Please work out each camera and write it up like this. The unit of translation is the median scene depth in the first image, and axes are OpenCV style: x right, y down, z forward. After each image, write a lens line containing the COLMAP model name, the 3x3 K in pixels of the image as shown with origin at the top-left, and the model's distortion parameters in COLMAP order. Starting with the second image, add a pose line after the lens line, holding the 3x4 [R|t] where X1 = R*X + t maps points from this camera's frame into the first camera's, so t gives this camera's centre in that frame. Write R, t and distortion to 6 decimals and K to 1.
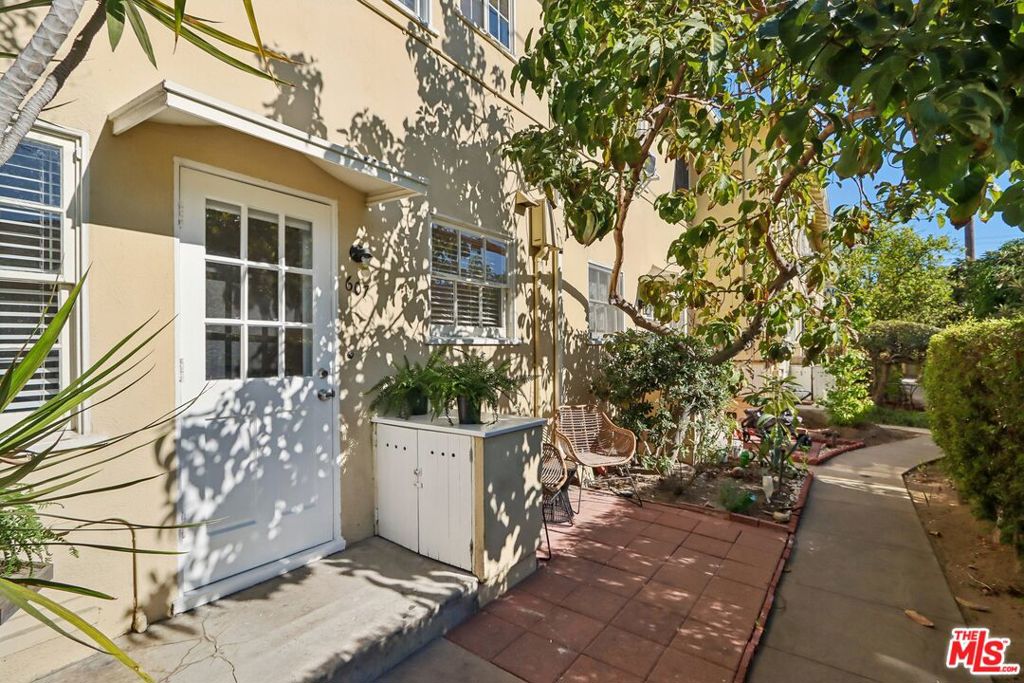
lens RADIAL K [[474.9, 0, 509.2], [0, 474.9, 345.0], [0, 0, 1]] dist [-0.002183, 0.000254]
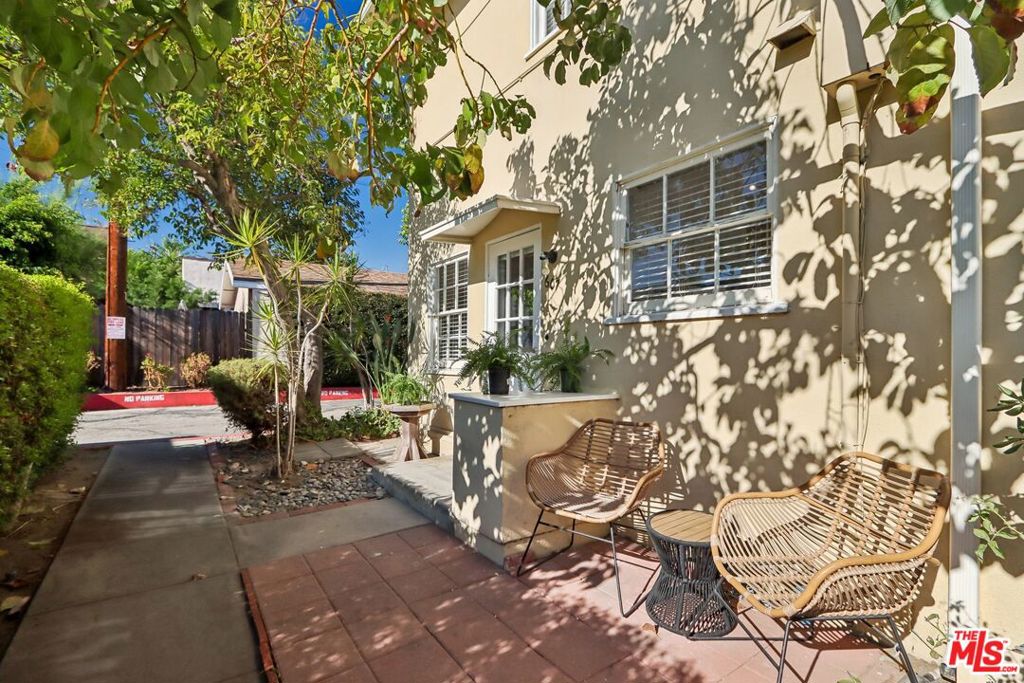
lens RADIAL K [[478.1, 0, 513.3], [0, 478.1, 352.6], [0, 0, 1]] dist [-0.015429, 0.000793]
pose [[-0.313459, -0.003256, -0.949596, 0.863262], [0.000653, 0.999993, -0.003644, 0.062734], [0.949601, -0.001763, -0.313455, 1.225916]]
